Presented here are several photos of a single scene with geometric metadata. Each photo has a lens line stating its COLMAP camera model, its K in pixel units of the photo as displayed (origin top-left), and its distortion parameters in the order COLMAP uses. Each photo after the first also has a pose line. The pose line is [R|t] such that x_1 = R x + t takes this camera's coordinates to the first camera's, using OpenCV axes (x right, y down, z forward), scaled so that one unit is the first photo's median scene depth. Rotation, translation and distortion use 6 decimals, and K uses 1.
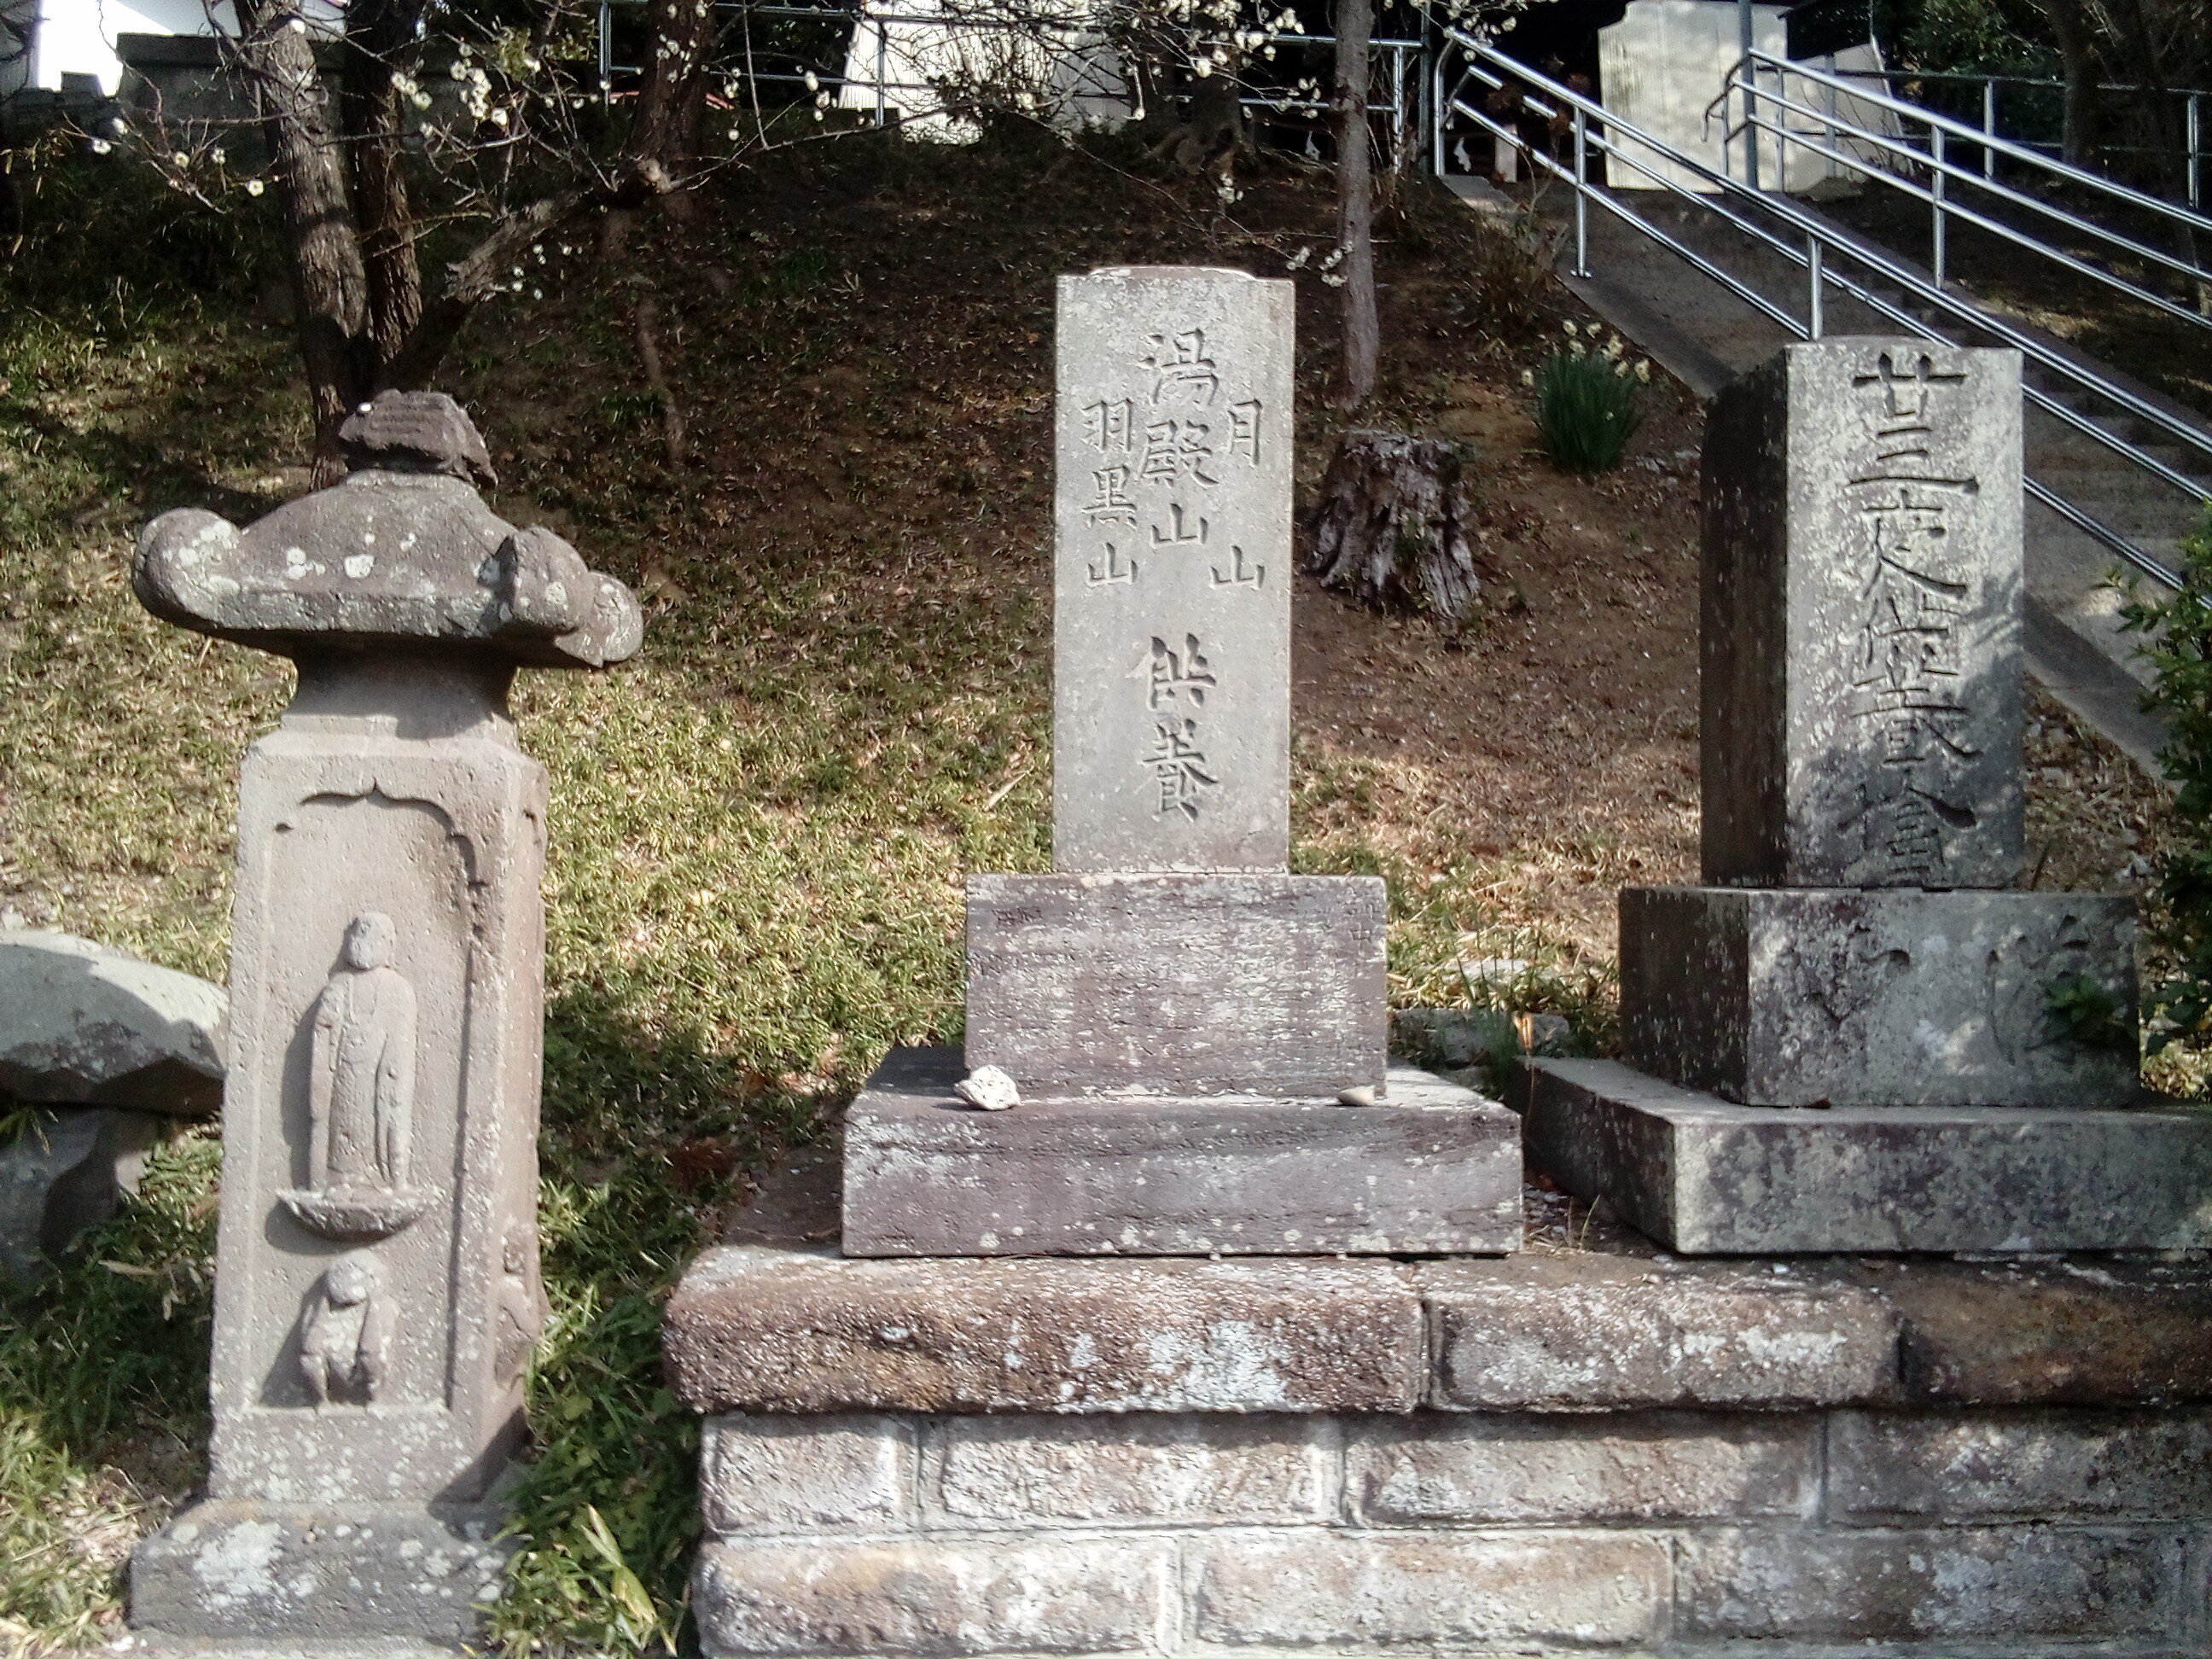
lens RADIAL K [[1834.4, 0, 1114.9], [0, 1834.4, 829.6], [0, 0, 1]] dist [0.057784, -0.082930]
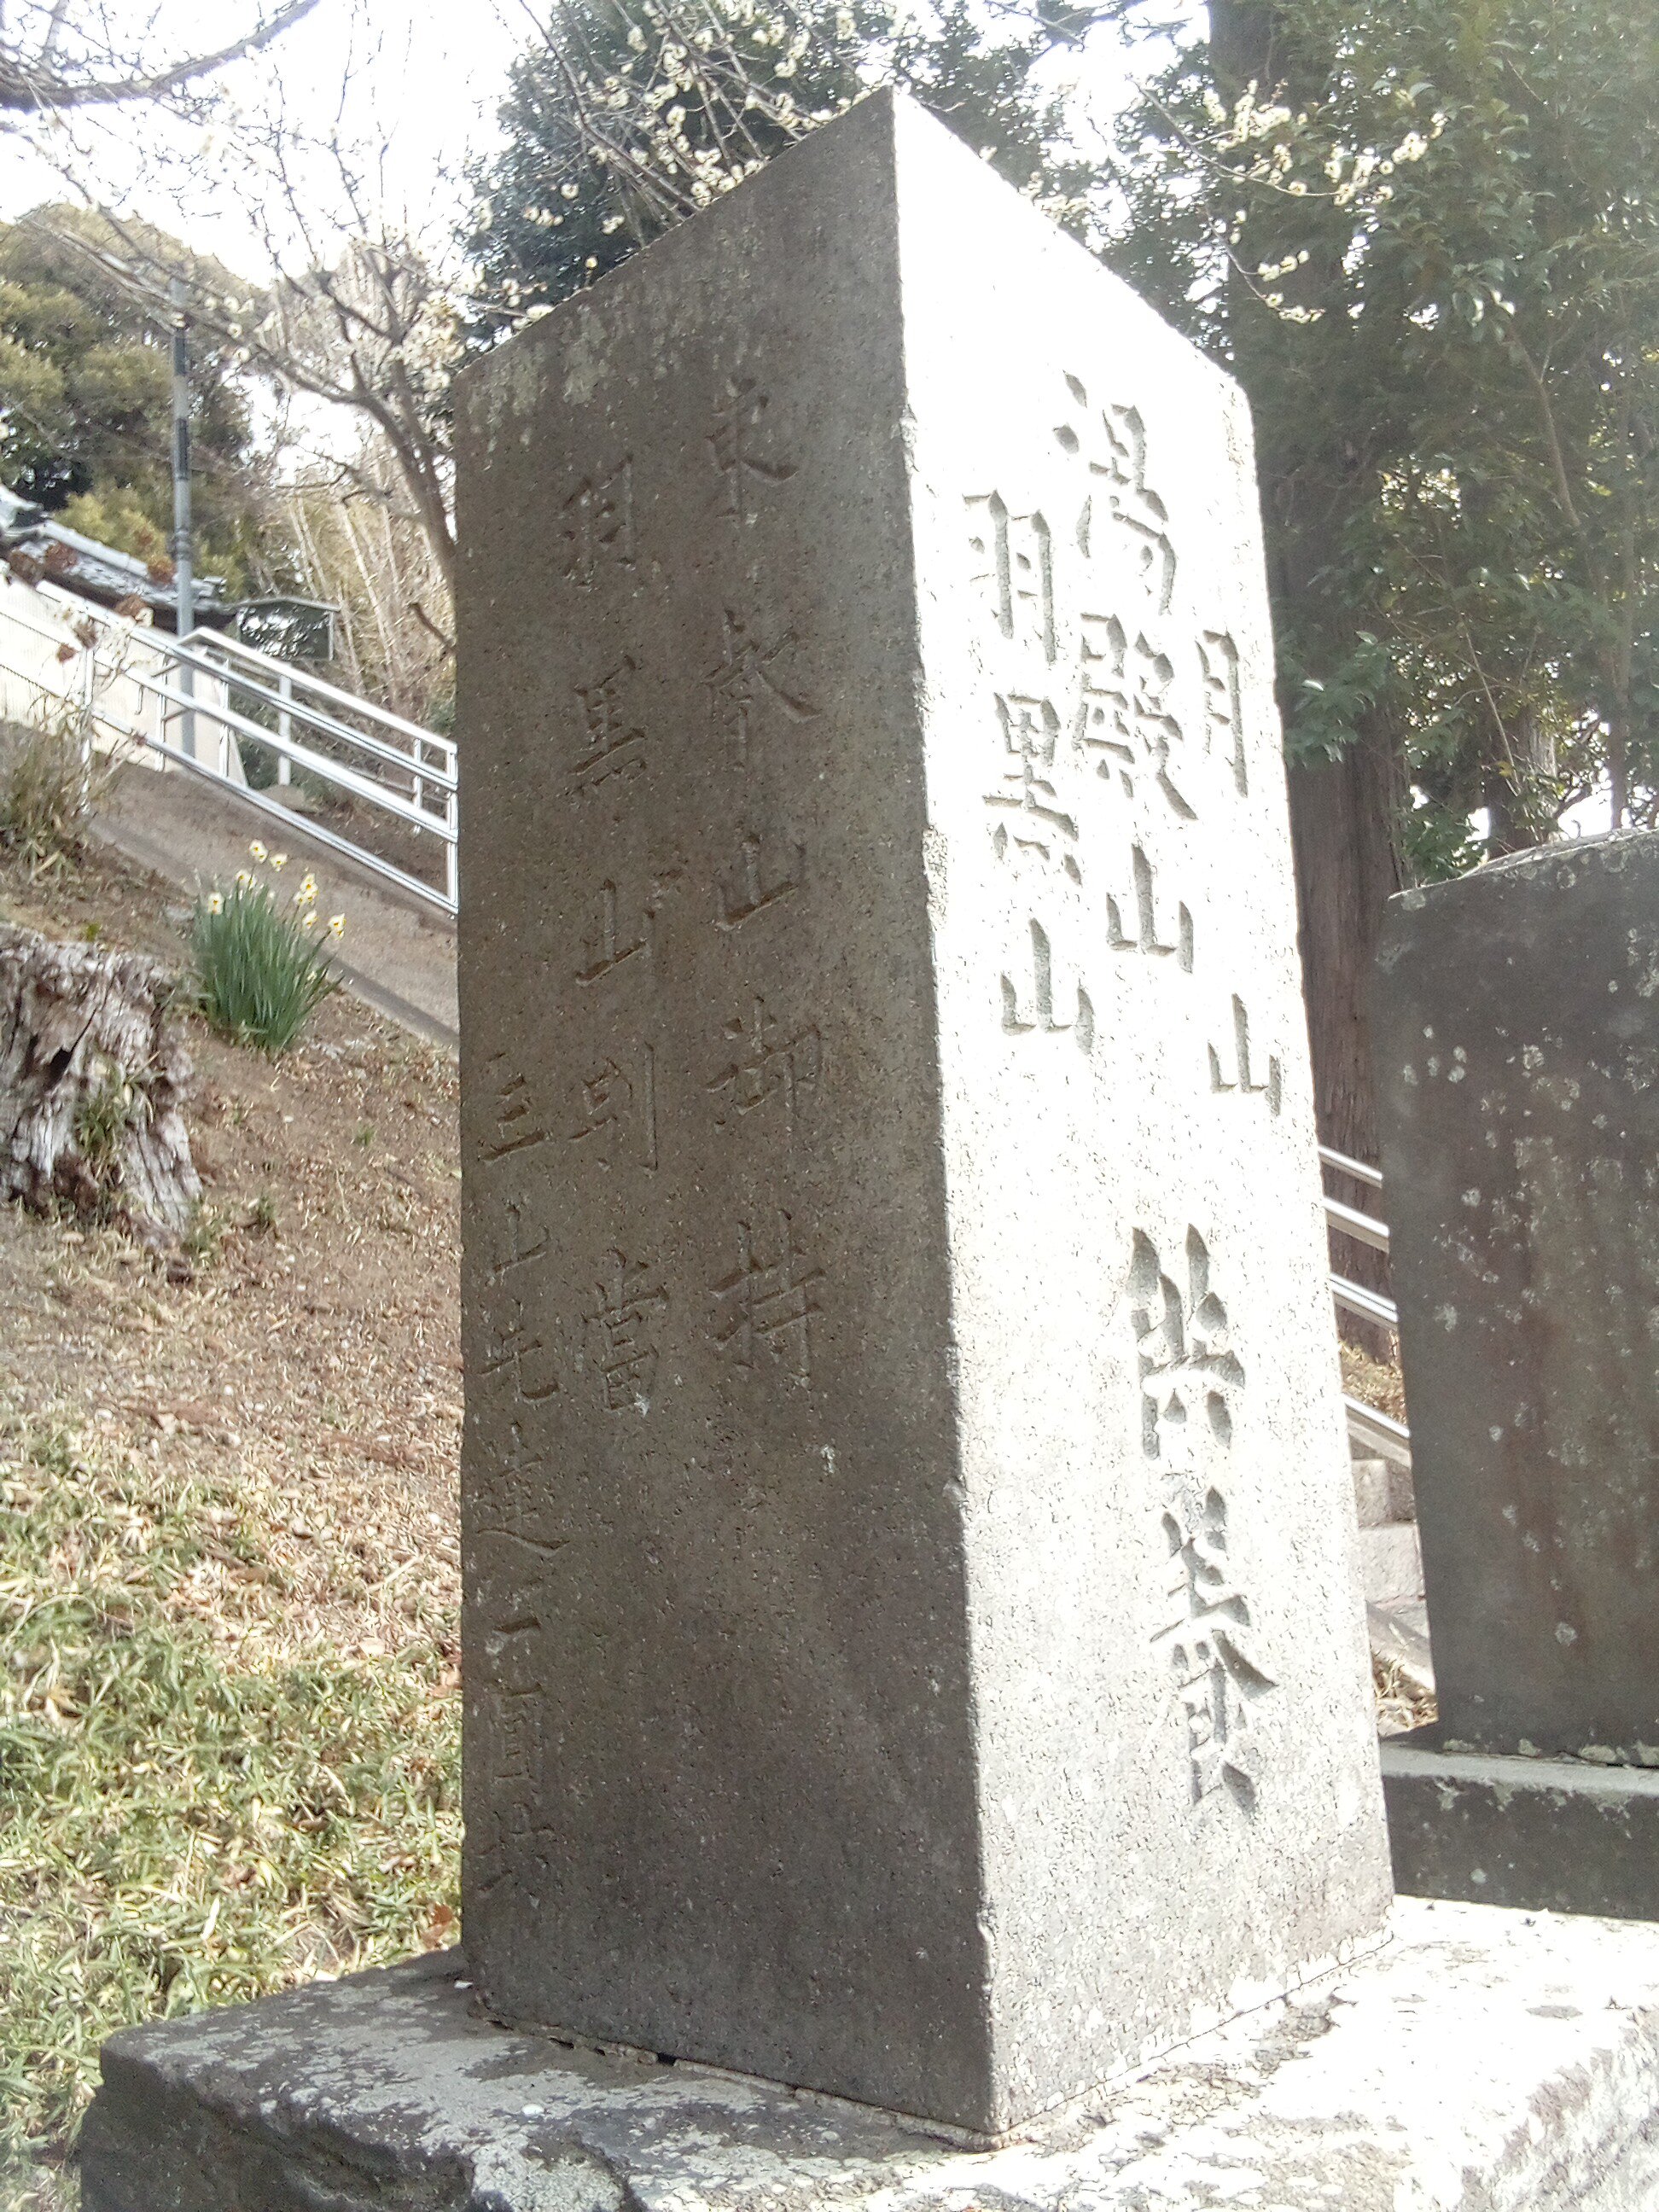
lens RADIAL K [[1834.4, 0, 829.0], [0, 1834.4, 1104.5], [0, 0, 1]] dist [0.057784, -0.082930]
pose [[0.692732, 0.116266, 0.711762, -0.245099], [0.027061, 0.982034, -0.186751, -0.068066], [-0.720687, 0.148629, 0.677140, 0.816710]]
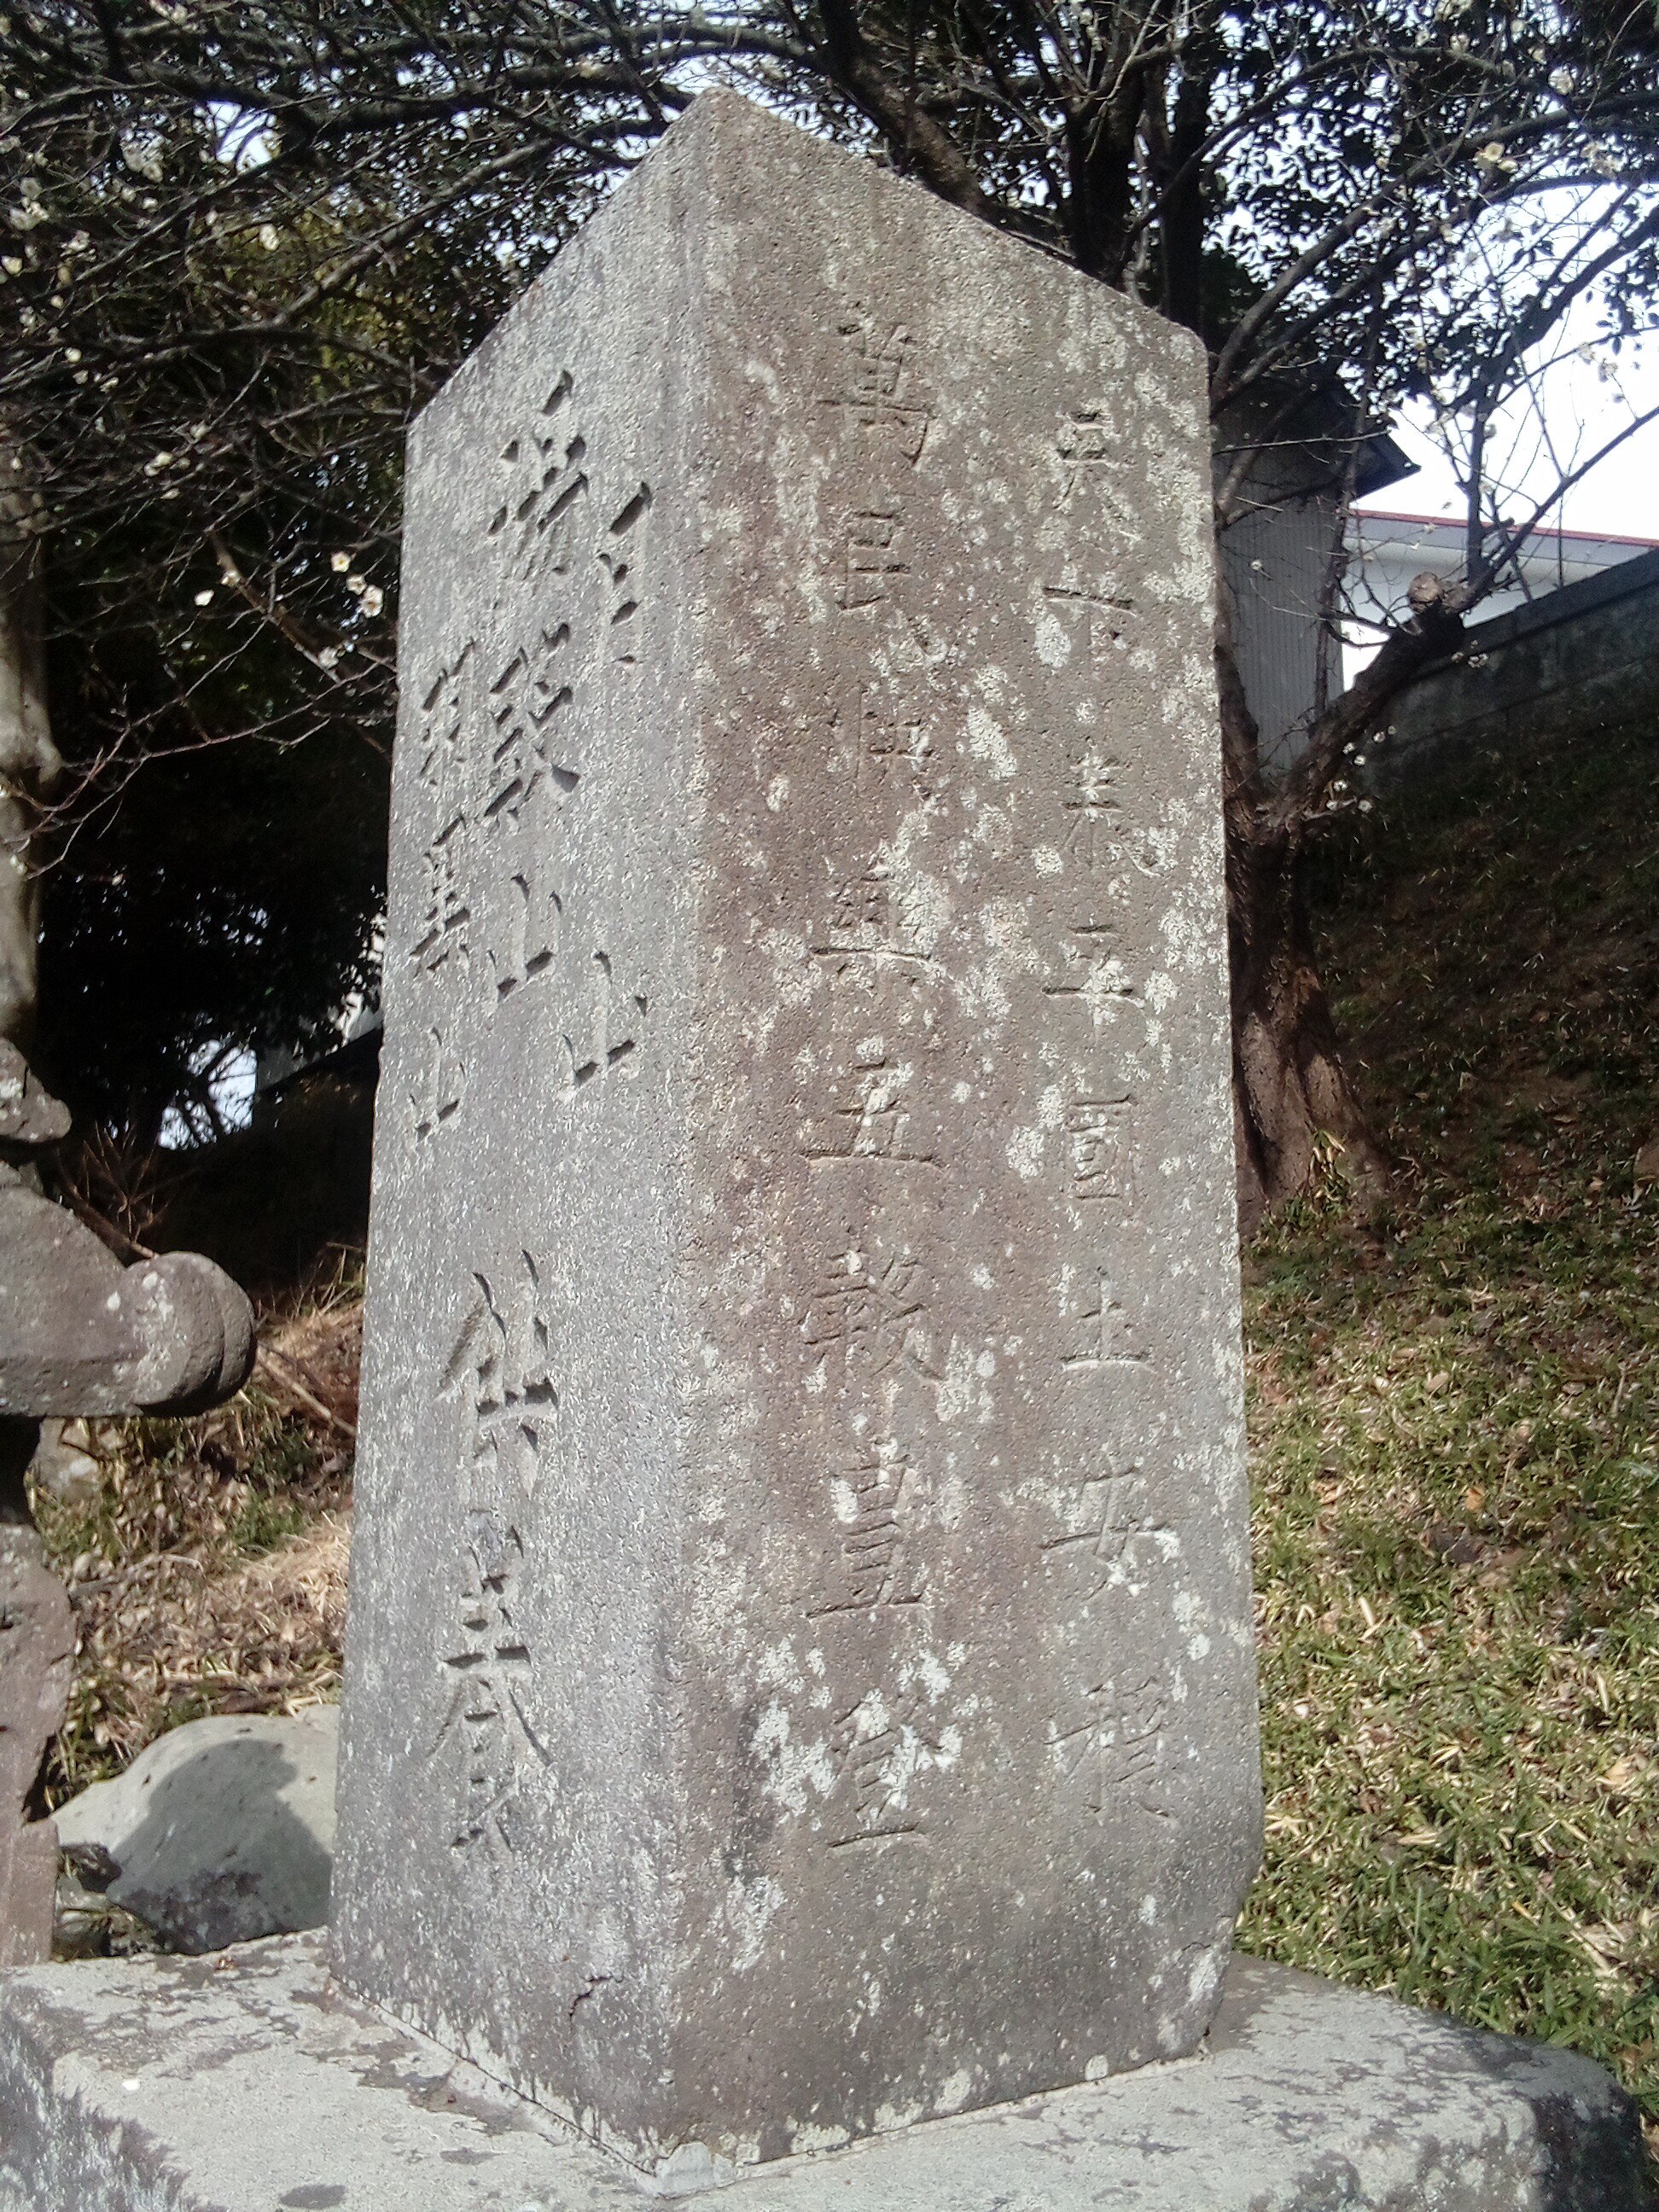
lens RADIAL K [[1834.4, 0, 822.8], [0, 1834.4, 1105.8], [0, 0, 1]] dist [0.057784, -0.082930]
pose [[0.524291, -0.168907, -0.834619, 0.337279], [0.016785, 0.981990, -0.188188, -0.071099], [0.851374, 0.084656, 0.517684, 0.875626]]
